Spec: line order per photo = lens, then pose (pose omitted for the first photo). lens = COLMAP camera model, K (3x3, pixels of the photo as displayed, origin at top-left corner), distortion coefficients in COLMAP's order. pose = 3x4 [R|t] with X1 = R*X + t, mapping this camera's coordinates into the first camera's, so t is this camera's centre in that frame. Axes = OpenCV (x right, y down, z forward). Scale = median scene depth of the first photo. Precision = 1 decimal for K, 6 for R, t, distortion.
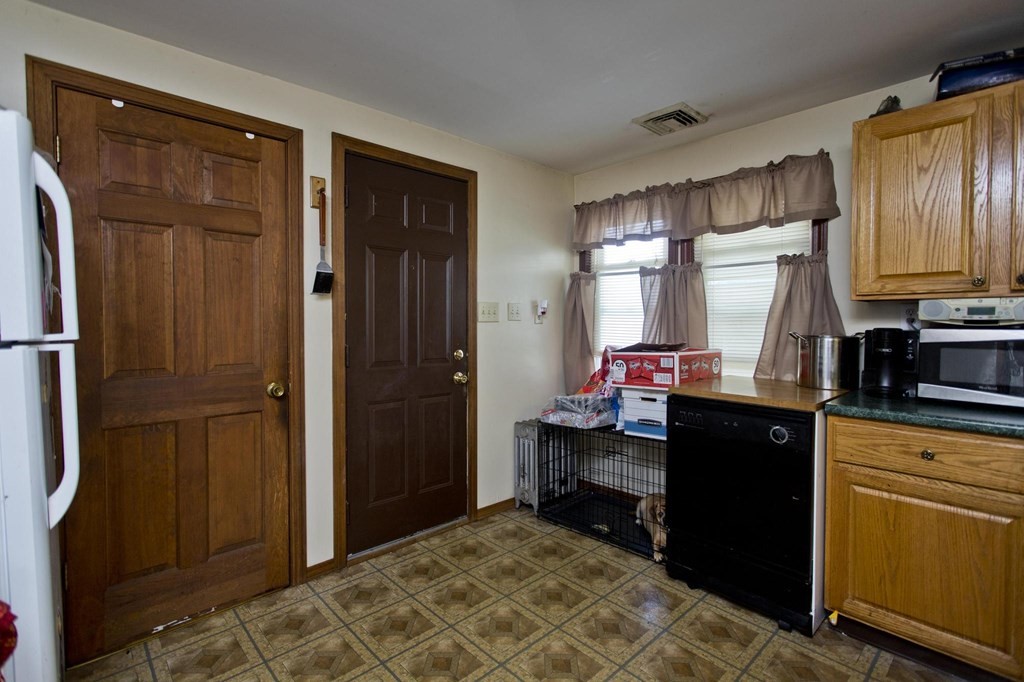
lens RADIAL K [[491.1, 0, 522.2], [0, 491.1, 331.1], [0, 0, 1]] dist [0.000960, 0.000406]
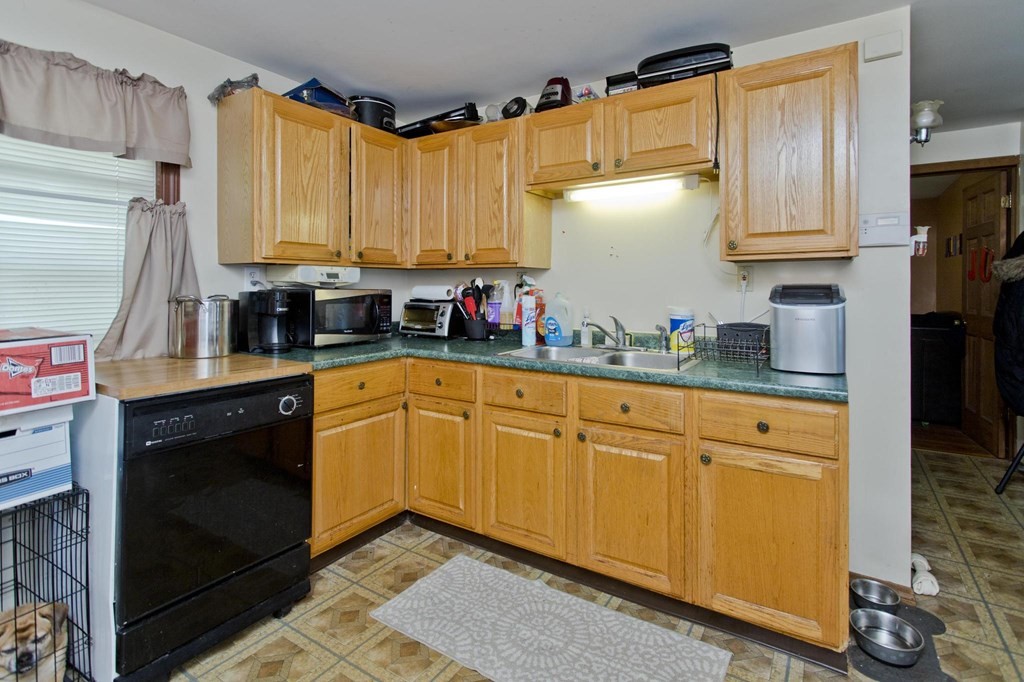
lens RADIAL K [[489.7, 0, 500.2], [0, 489.7, 285.8], [0, 0, 1]] dist [-0.000741, 0.000237]
pose [[-0.210807, -0.002227, 0.977525, -0.423624], [0.018397, 0.999811, 0.006246, -0.011255], [-0.977355, 0.019300, -0.210726, 0.730883]]
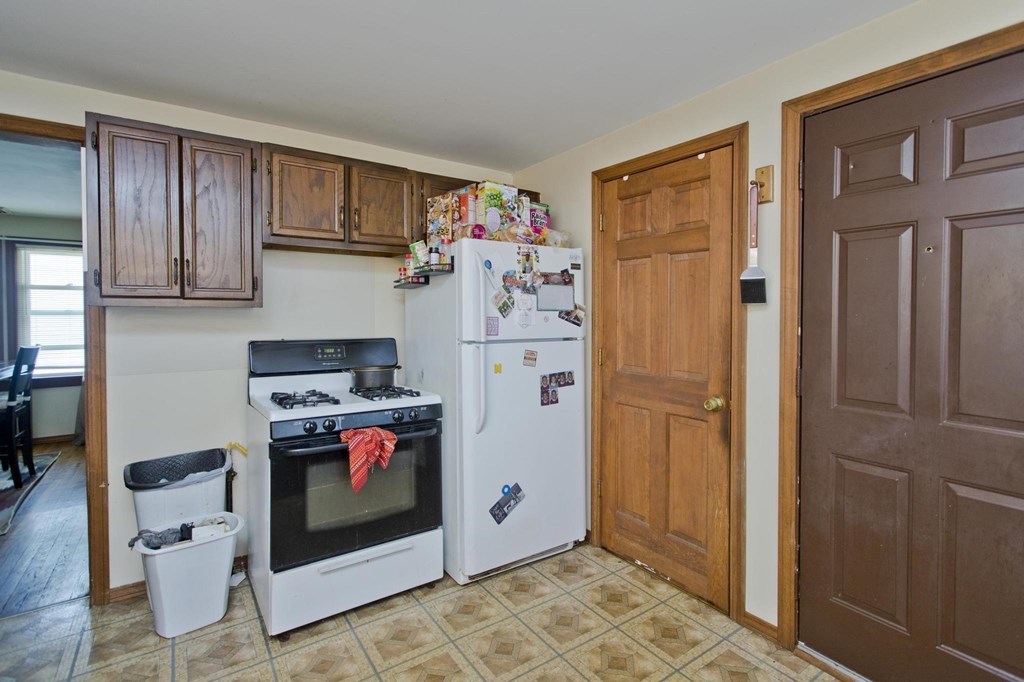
lens RADIAL K [[495.0, 0, 521.7], [0, 495.0, 319.3], [0, 0, 1]] dist [0.000731, 0.001044]
pose [[-0.171023, 0.016381, -0.985131, 0.537922], [-0.019931, 0.999600, 0.020082, -0.061386], [0.985065, 0.023069, -0.170629, 0.785033]]
